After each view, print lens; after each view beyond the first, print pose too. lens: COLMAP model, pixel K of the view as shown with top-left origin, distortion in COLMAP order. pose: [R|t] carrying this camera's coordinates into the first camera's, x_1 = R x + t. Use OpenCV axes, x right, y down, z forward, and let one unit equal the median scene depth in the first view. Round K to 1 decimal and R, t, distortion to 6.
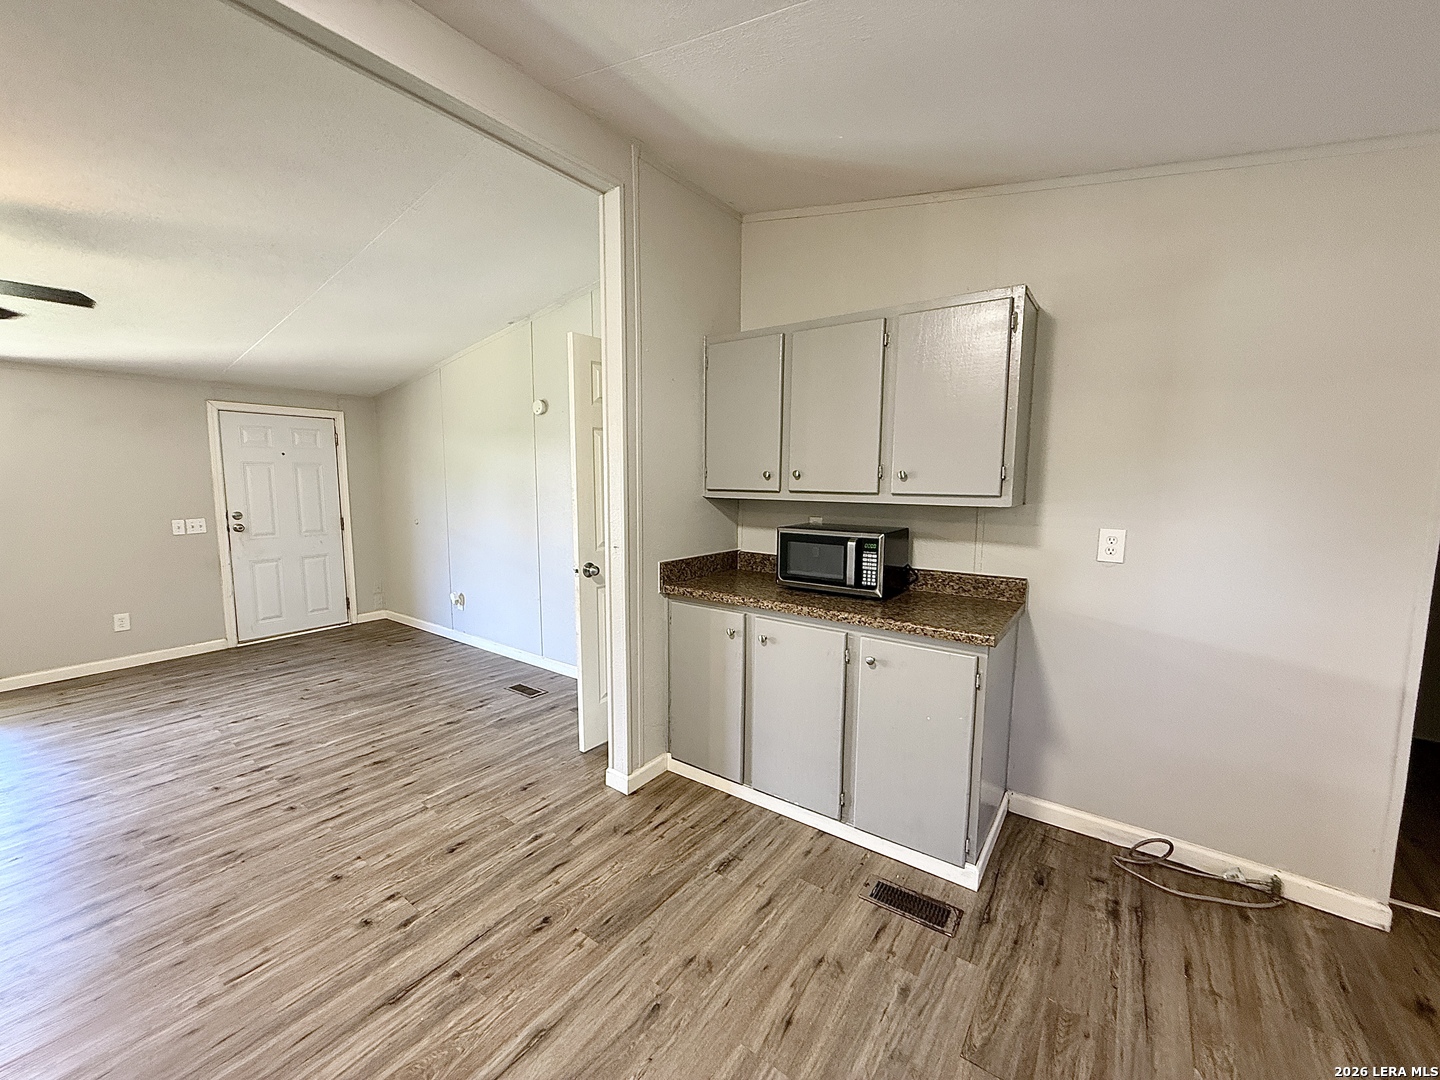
lens RADIAL K [[573.7, 0, 716.3], [0, 573.7, 540.2], [0, 0, 1]] dist [0.000551, -0.000250]
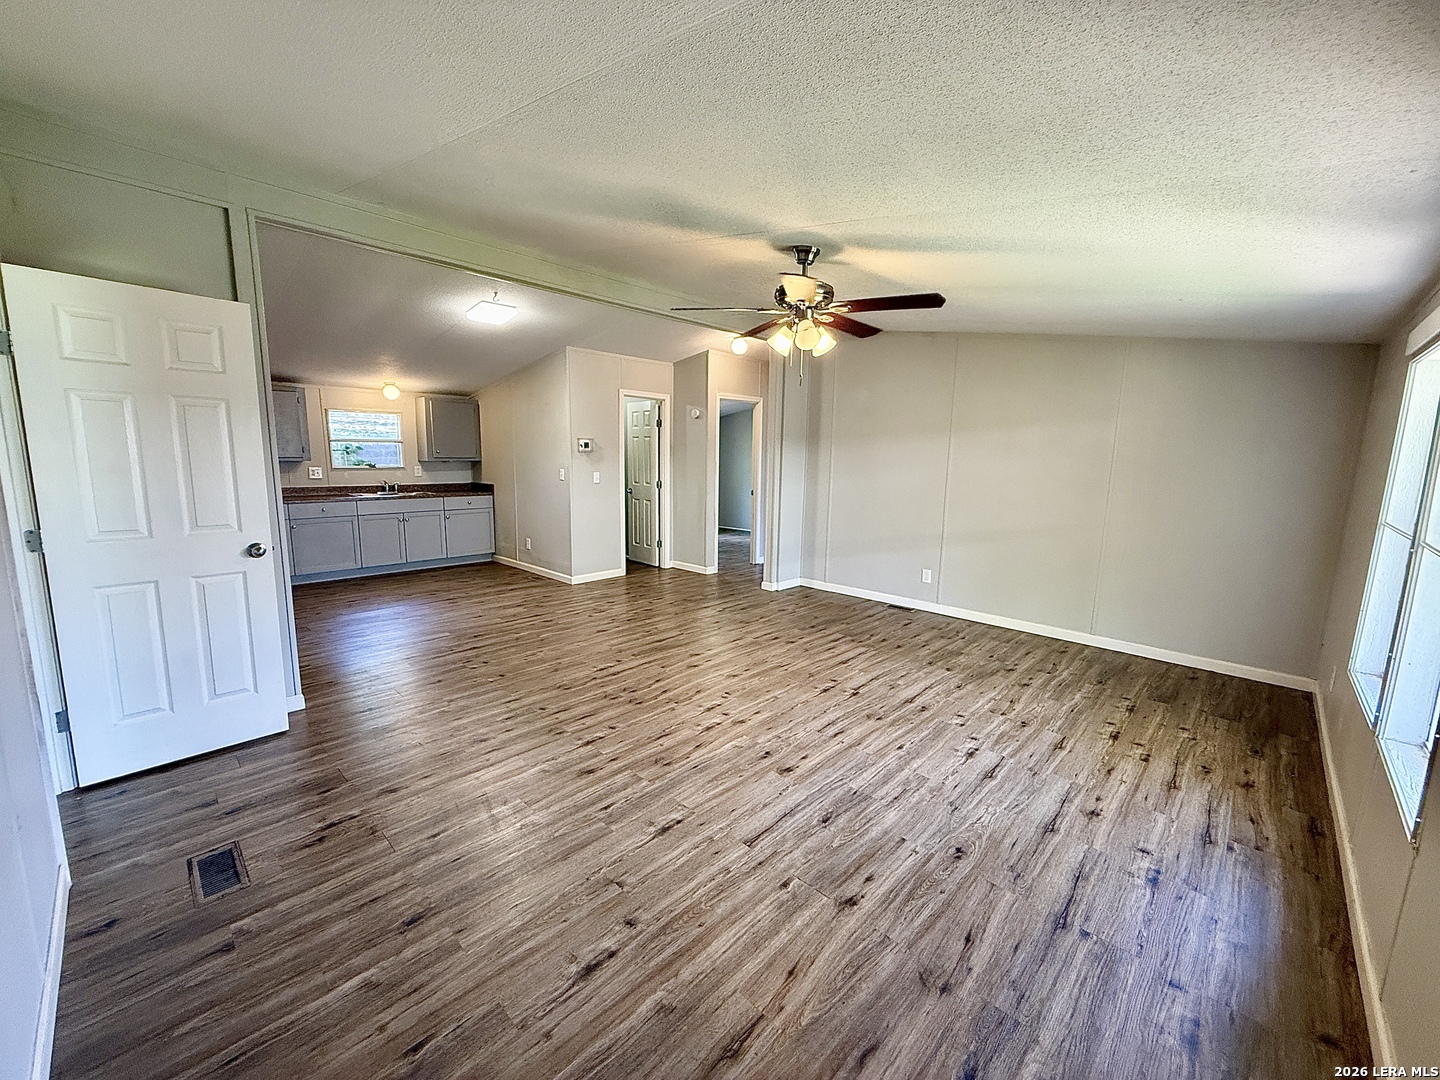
lens RADIAL K [[573.7, 0, 716.3], [0, 573.7, 540.2], [0, 0, 1]] dist [0.000551, -0.000250]
pose [[-0.990416, -0.040845, 0.131942, -1.173352], [-0.005454, 0.966093, 0.258136, -0.228859], [-0.138012, 0.254943, -0.957056, 1.912406]]
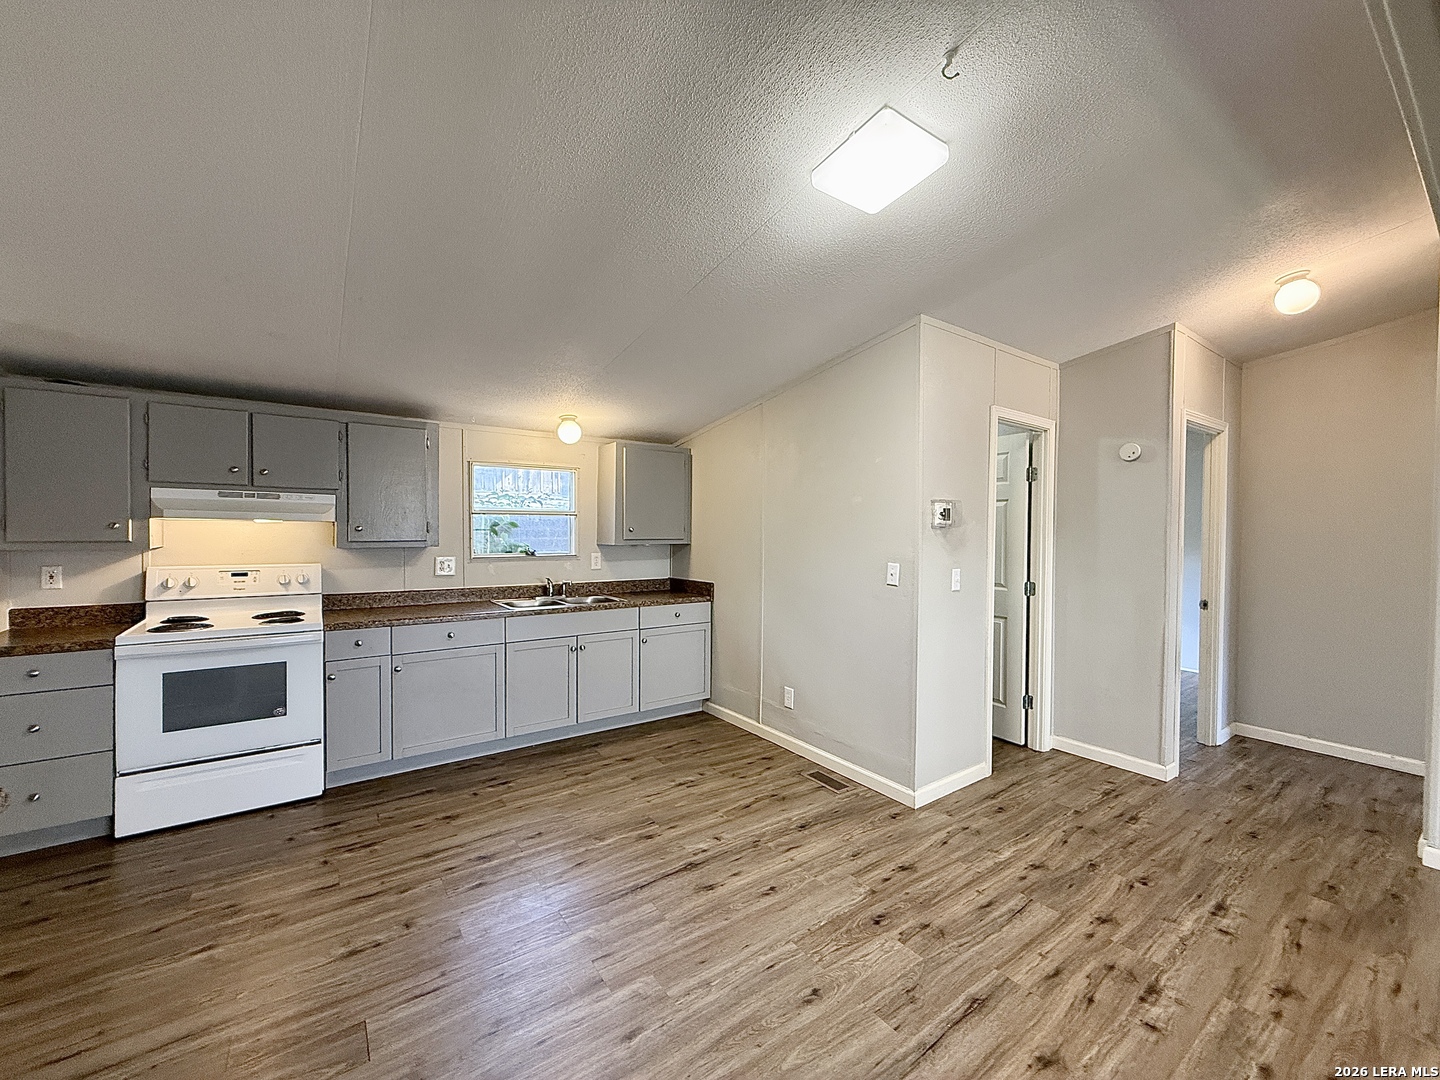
lens RADIAL K [[573.7, 0, 716.3], [0, 573.7, 540.2], [0, 0, 1]] dist [0.000551, -0.000250]
pose [[-0.947813, -0.019294, 0.318244, -0.268911], [0.021813, 0.991905, 0.125098, -0.098962], [-0.318081, 0.125511, -0.939719, 0.882693]]
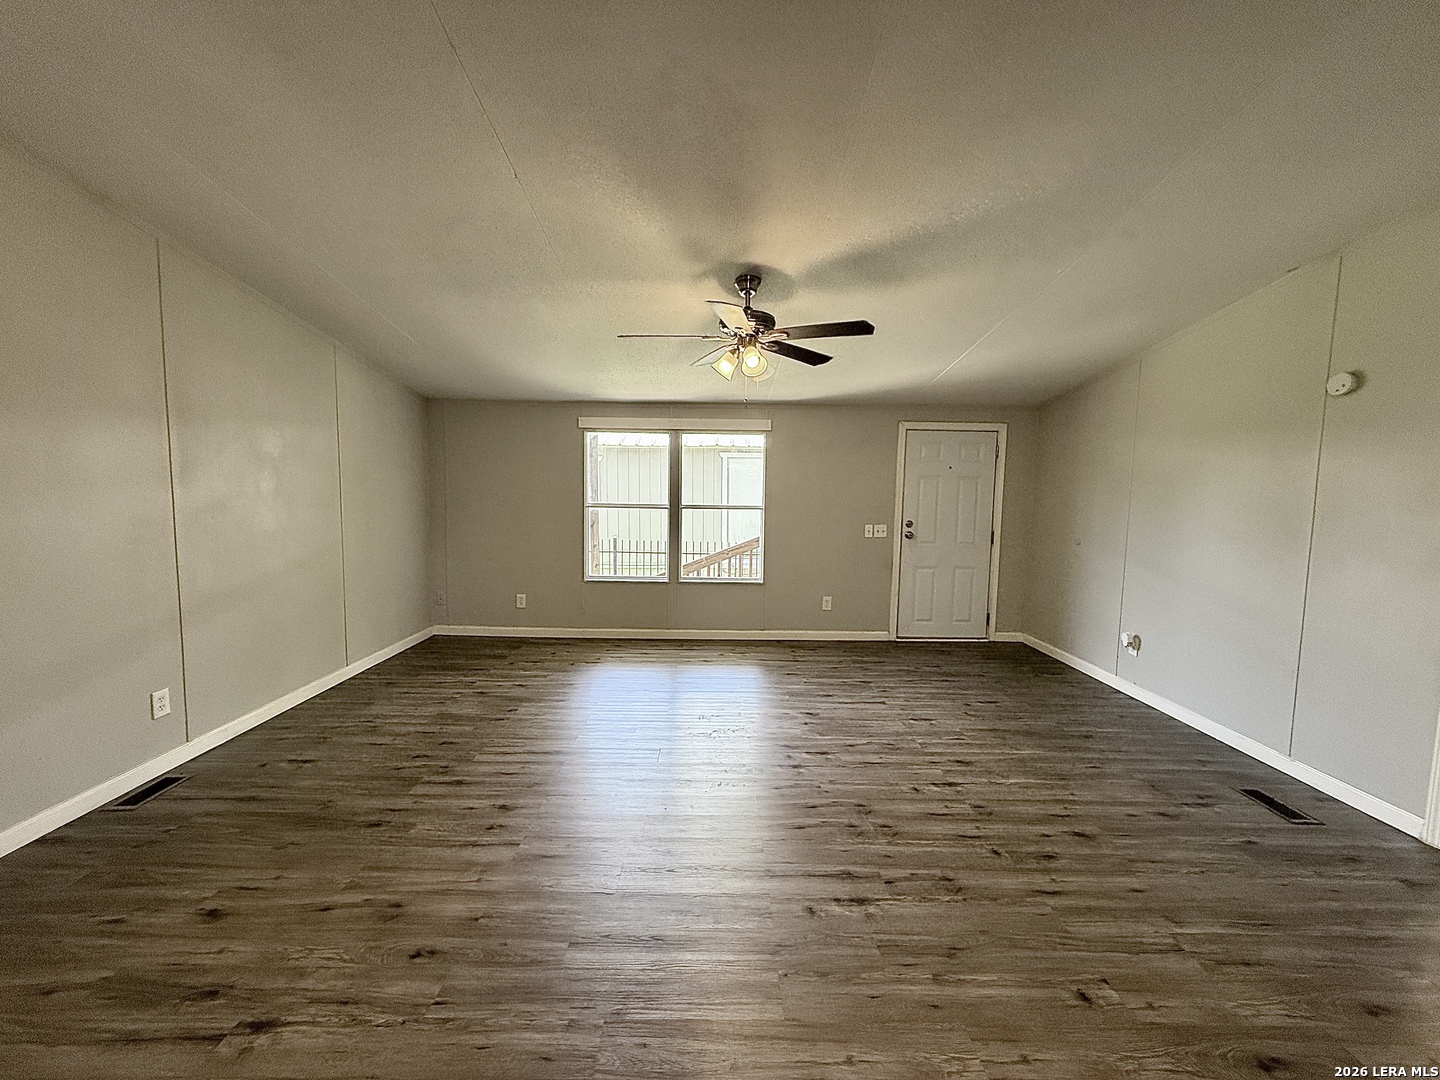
lens RADIAL K [[573.7, 0, 716.3], [0, 573.7, 540.2], [0, 0, 1]] dist [0.000551, -0.000250]
pose [[0.592407, 0.076669, -0.801983, -0.287426], [-0.101169, 0.994661, 0.020358, 0.006754], [0.799262, 0.069076, 0.597000, 0.073828]]
